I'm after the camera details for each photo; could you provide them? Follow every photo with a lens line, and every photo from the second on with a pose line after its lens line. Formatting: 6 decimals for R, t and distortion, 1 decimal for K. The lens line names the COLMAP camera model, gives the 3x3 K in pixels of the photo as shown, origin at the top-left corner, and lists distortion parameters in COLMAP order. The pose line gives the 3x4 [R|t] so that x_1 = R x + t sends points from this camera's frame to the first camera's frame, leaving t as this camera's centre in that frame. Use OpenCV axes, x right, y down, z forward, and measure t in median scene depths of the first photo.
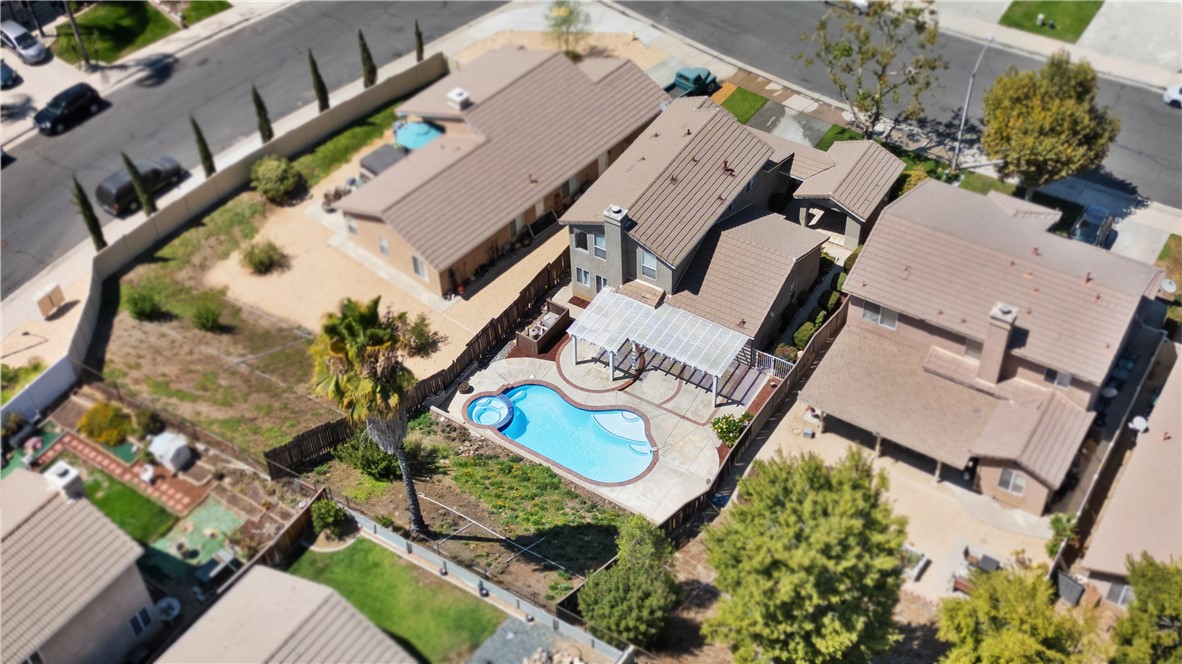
lens RADIAL K [[1348.5, 0, 591.0], [0, 1348.5, 332.0], [0, 0, 1]] dist [0.185647, -0.504096]
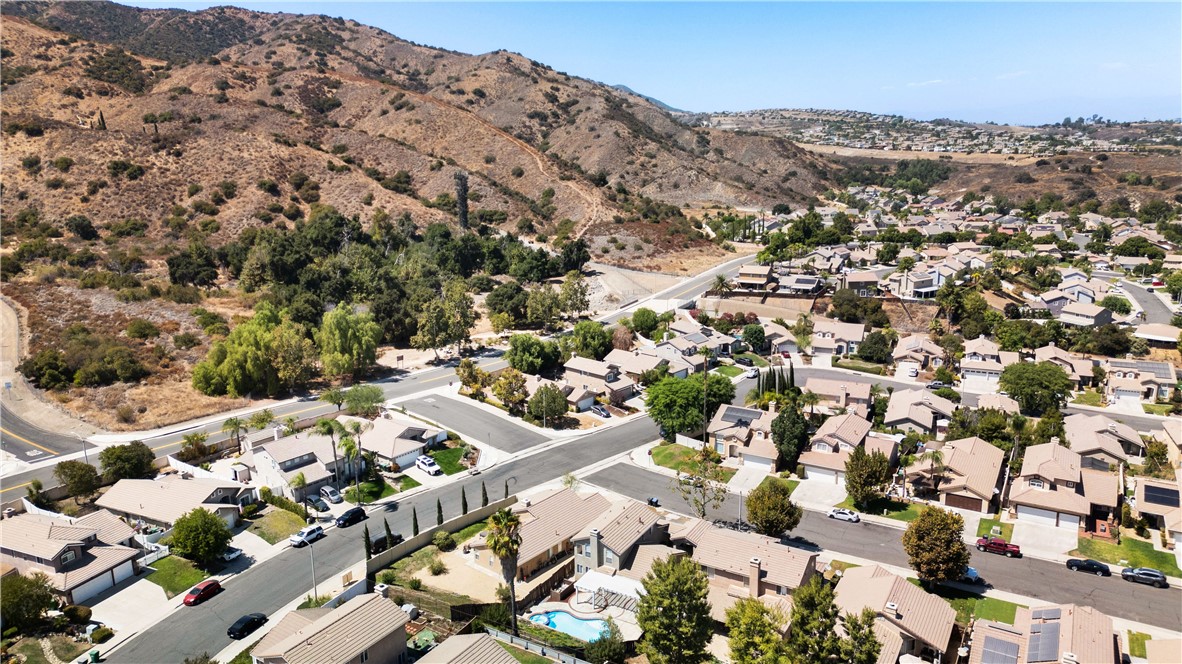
lens RADIAL K [[892.4, 0, 591.0], [0, 892.4, 332.0], [0, 0, 1]] dist [0.083679, -0.082304]
pose [[0.999201, 0.011152, 0.038374, -0.050082], [0.011944, 0.833026, -0.553105, 0.466453], [-0.038134, 0.553122, 0.832227, -0.485592]]
